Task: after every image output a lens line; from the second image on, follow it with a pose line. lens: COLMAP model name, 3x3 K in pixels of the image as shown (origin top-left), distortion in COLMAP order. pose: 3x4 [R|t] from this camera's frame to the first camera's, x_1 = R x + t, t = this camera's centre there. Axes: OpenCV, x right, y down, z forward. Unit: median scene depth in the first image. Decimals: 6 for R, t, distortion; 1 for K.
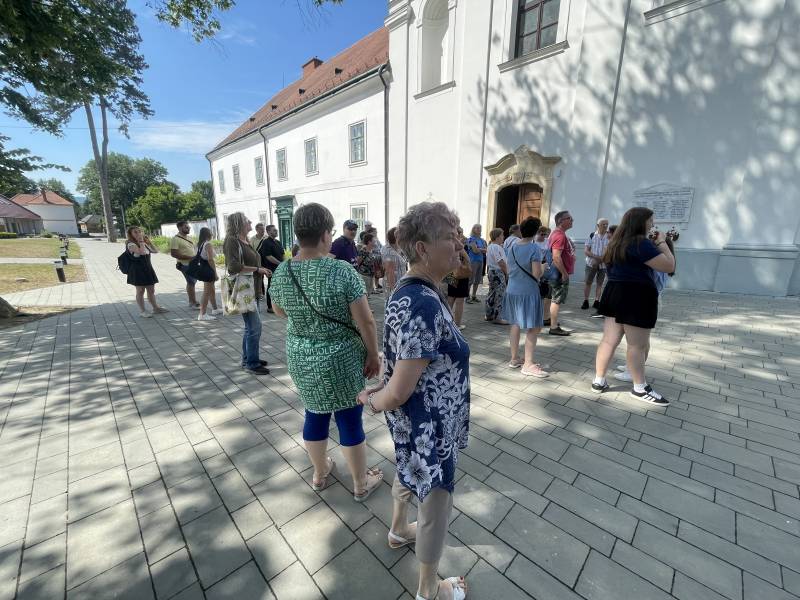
lens RADIAL K [[319.5, 0, 400.0], [0, 319.5, 300.0], [0, 0, 1]] dist [-0.013111, 0.000137]
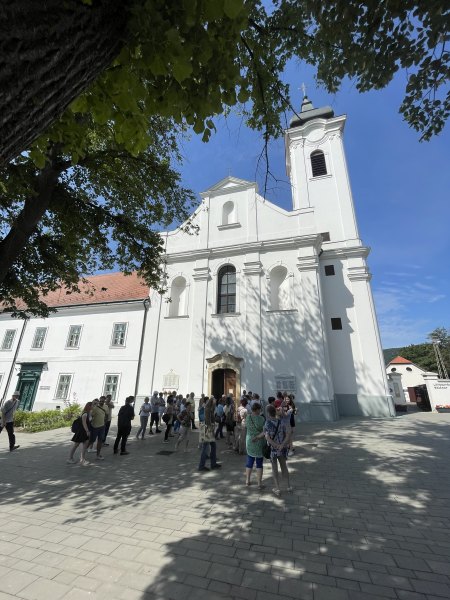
lens RADIAL K [[239.6, 0, 227.7], [0, 239.6, 304.6], [0, 0, 1]] dist [-0.013111, 0.000137]
pose [[0.869737, 0.163946, 0.465488, -0.814080], [0.100489, 0.864618, -0.492278, 0.037576], [-0.483176, 0.474929, 0.735515, -0.654759]]
